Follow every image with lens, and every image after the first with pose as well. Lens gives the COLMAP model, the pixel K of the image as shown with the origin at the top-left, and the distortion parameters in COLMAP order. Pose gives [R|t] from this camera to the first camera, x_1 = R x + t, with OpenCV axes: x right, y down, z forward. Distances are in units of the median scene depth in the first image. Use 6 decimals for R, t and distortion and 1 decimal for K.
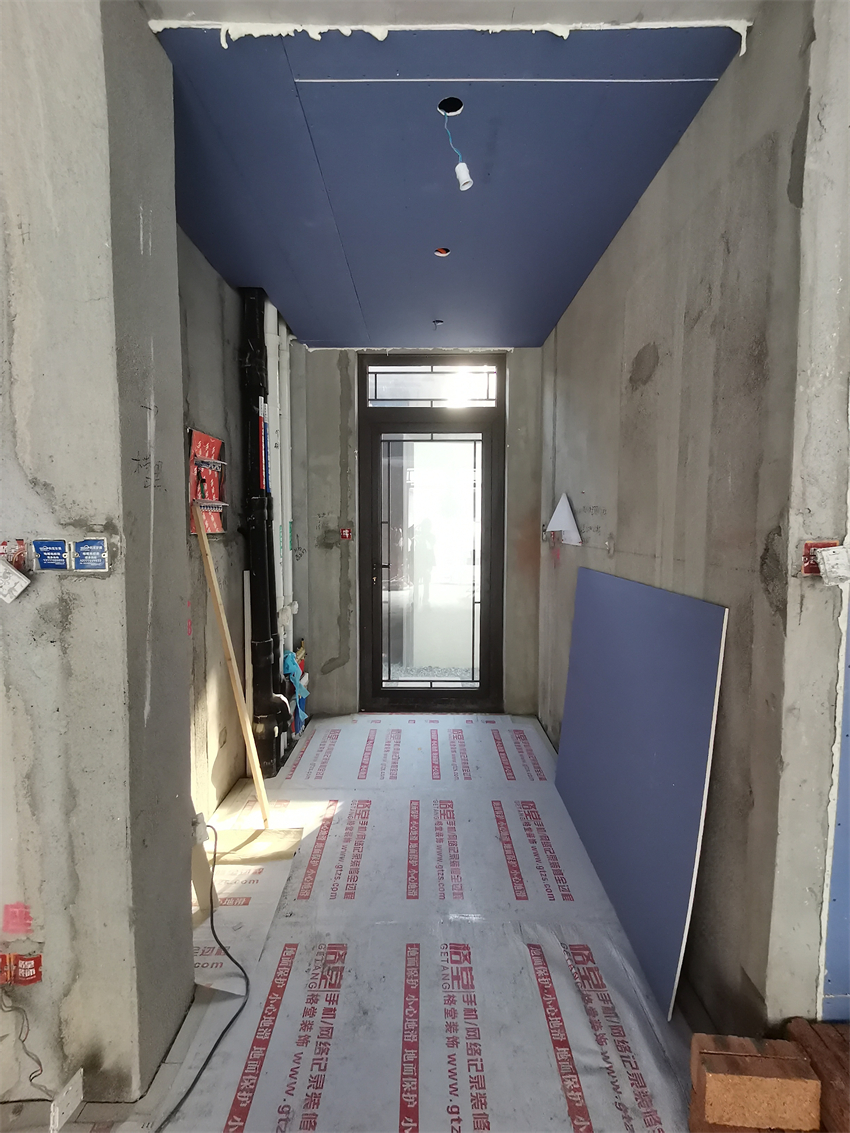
lens RADIAL K [[572.8, 0, 419.3], [0, 572.8, 556.1], [0, 0, 1]] dist [0.040110, -0.019671]
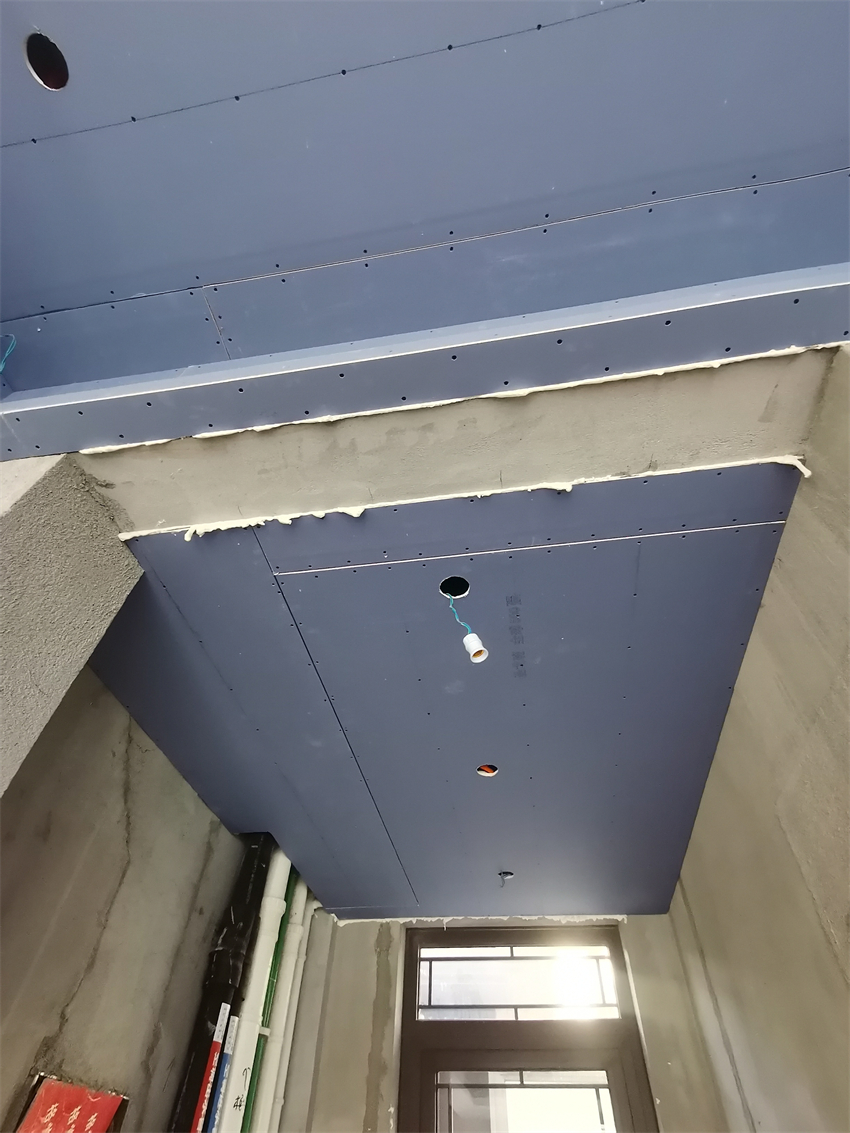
lens RADIAL K [[572.8, 0, 420.1], [0, 572.8, 570.7], [0, 0, 1]] dist [0.040110, -0.019671]
pose [[0.986273, -0.099186, -0.132016, 0.083049], [-0.042493, 0.620115, -0.783359, -0.094958], [0.159563, 0.778215, 0.607388, 0.335220]]
